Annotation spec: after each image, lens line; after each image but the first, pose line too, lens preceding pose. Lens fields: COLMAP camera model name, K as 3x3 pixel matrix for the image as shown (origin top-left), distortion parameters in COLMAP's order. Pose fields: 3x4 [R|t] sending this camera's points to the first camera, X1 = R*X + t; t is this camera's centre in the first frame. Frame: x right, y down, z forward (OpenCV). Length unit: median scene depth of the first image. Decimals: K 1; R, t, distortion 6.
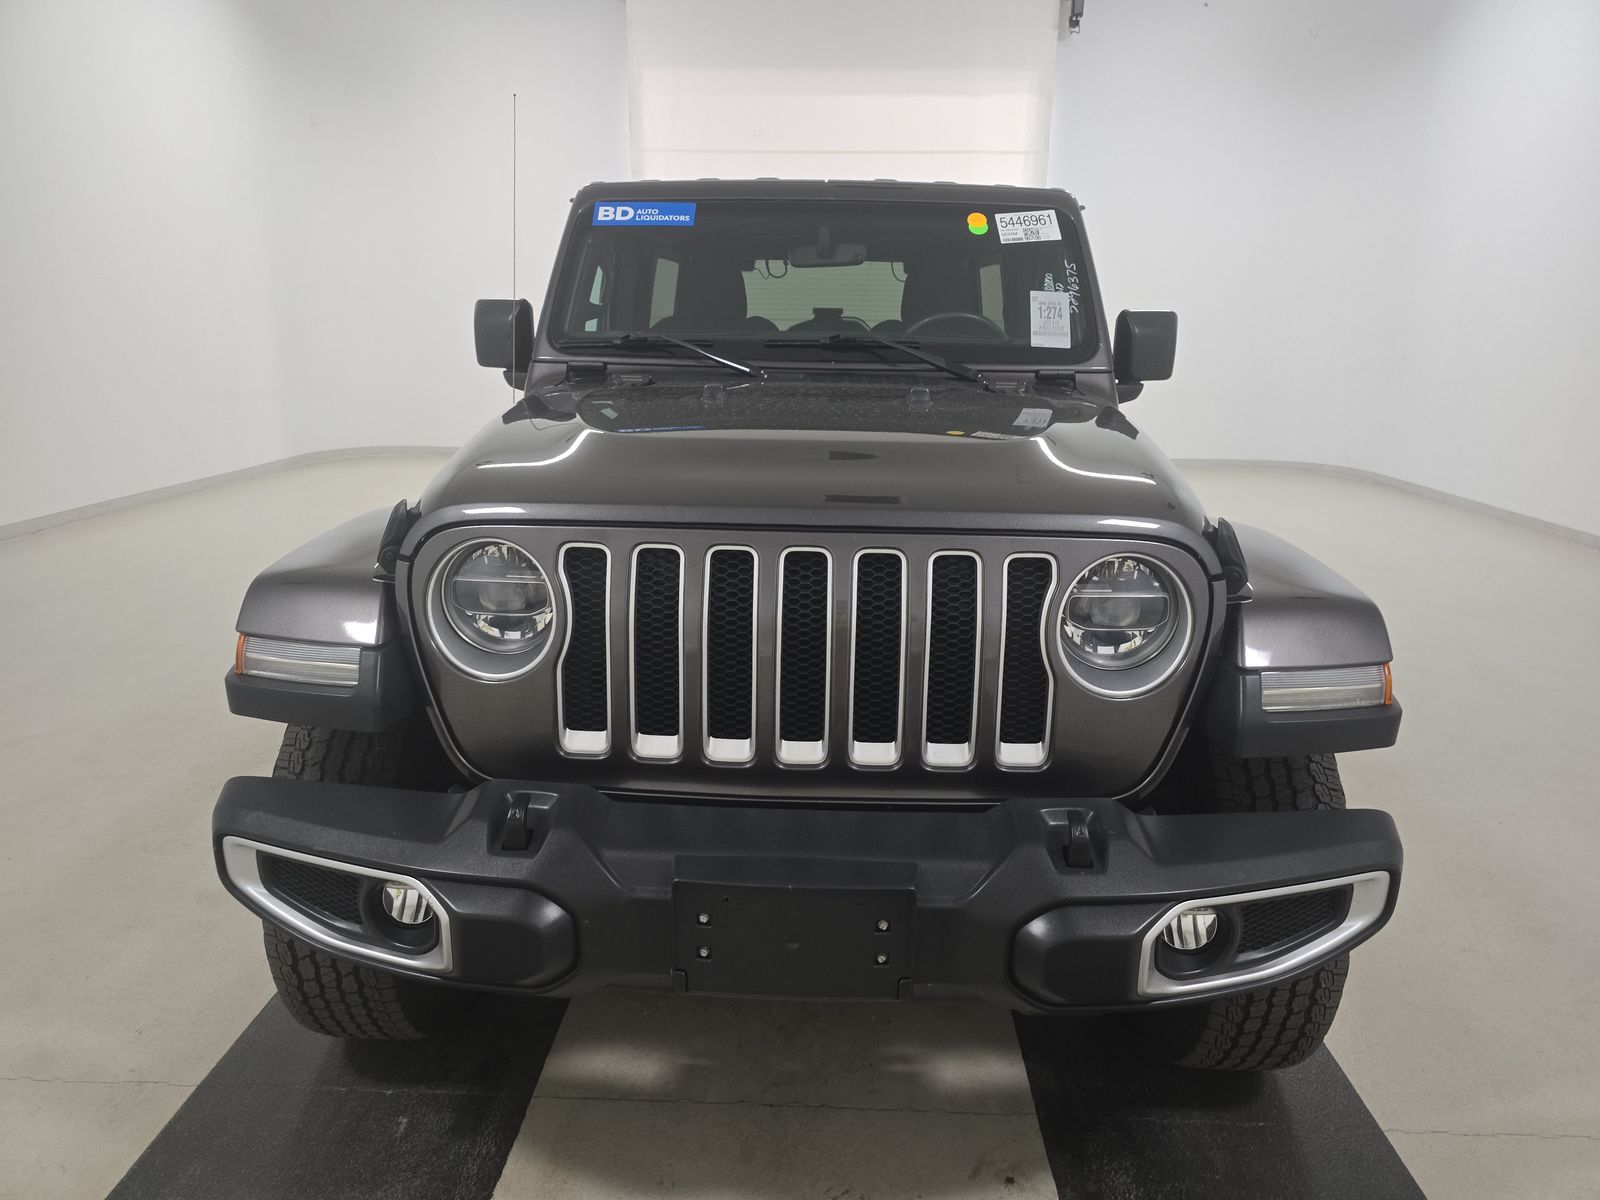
lens RADIAL K [[1132.9, 0, 800.0], [0, 1132.9, 600.0], [0, 0, 1]] dist [0.005633, 0.000583]
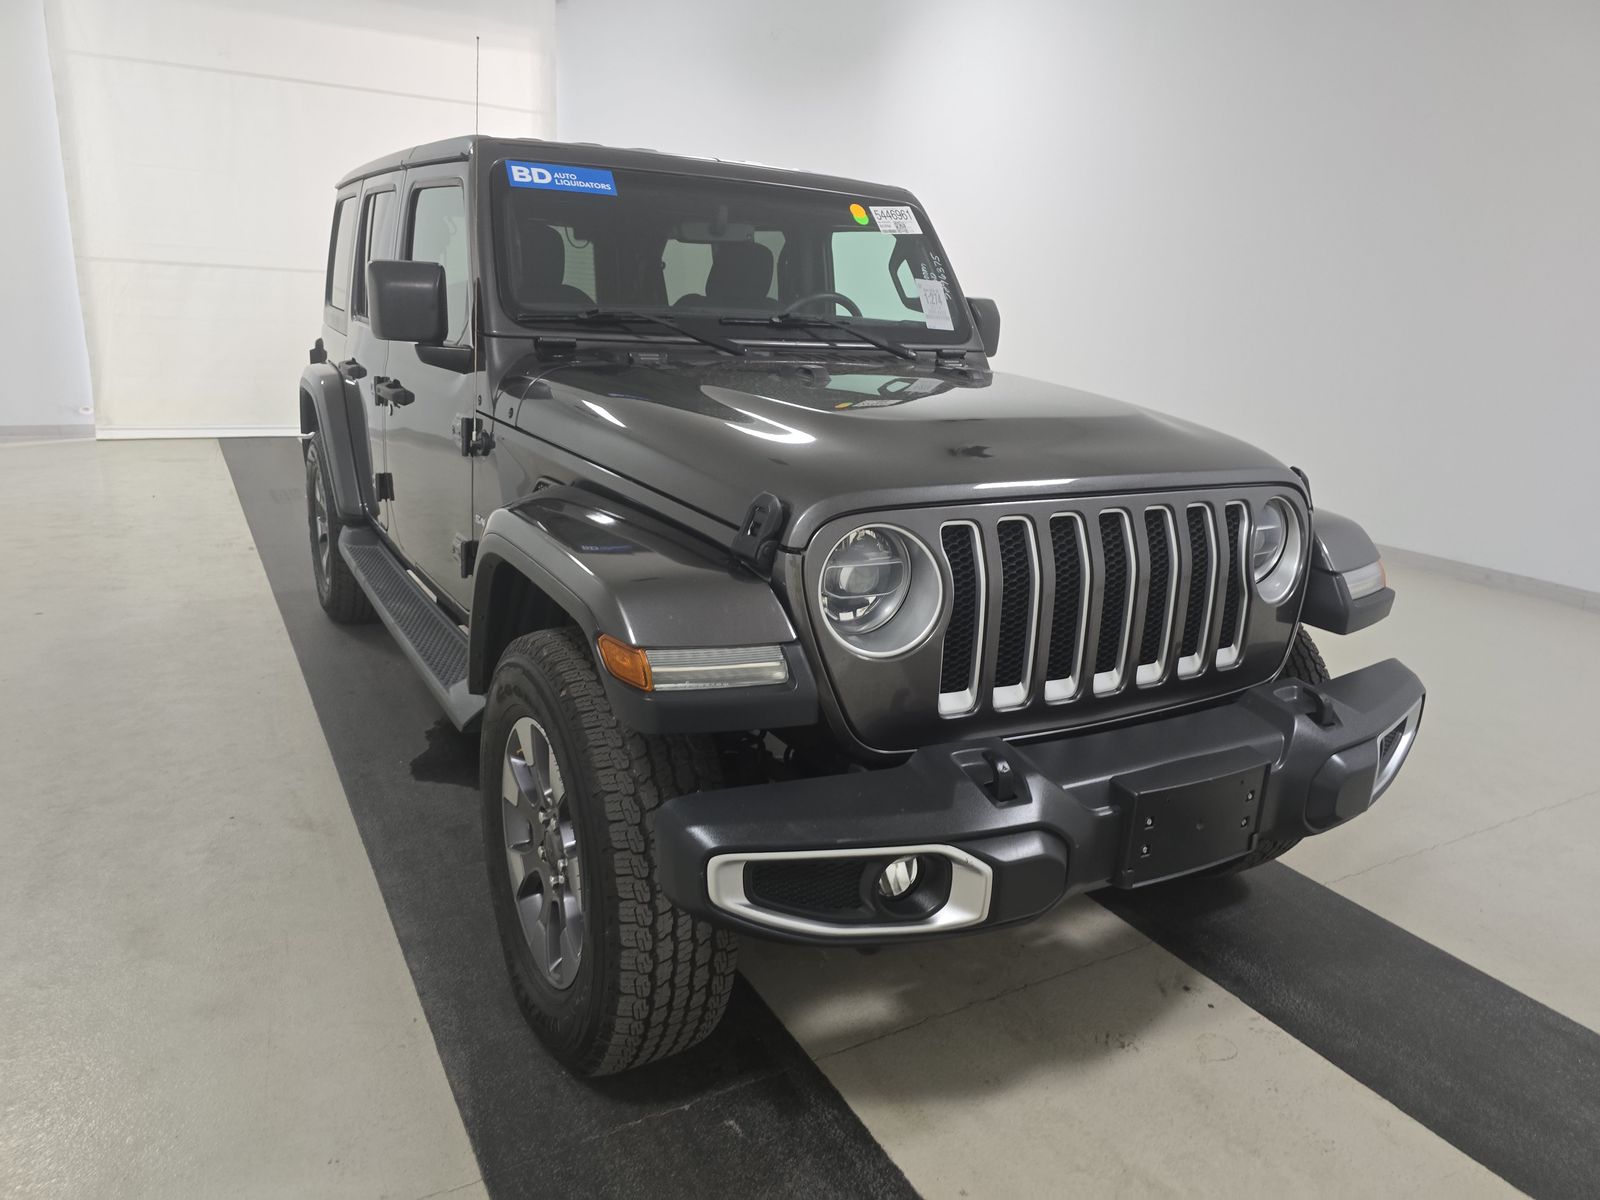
lens RADIAL K [[1132.9, 0, 800.0], [0, 1132.9, 600.0], [0, 0, 1]] dist [0.005633, 0.000583]
pose [[0.836130, -0.113547, 0.536650, -0.530263], [0.093061, 0.993522, 0.065221, -0.034804], [-0.540579, -0.004592, 0.841281, 0.096661]]
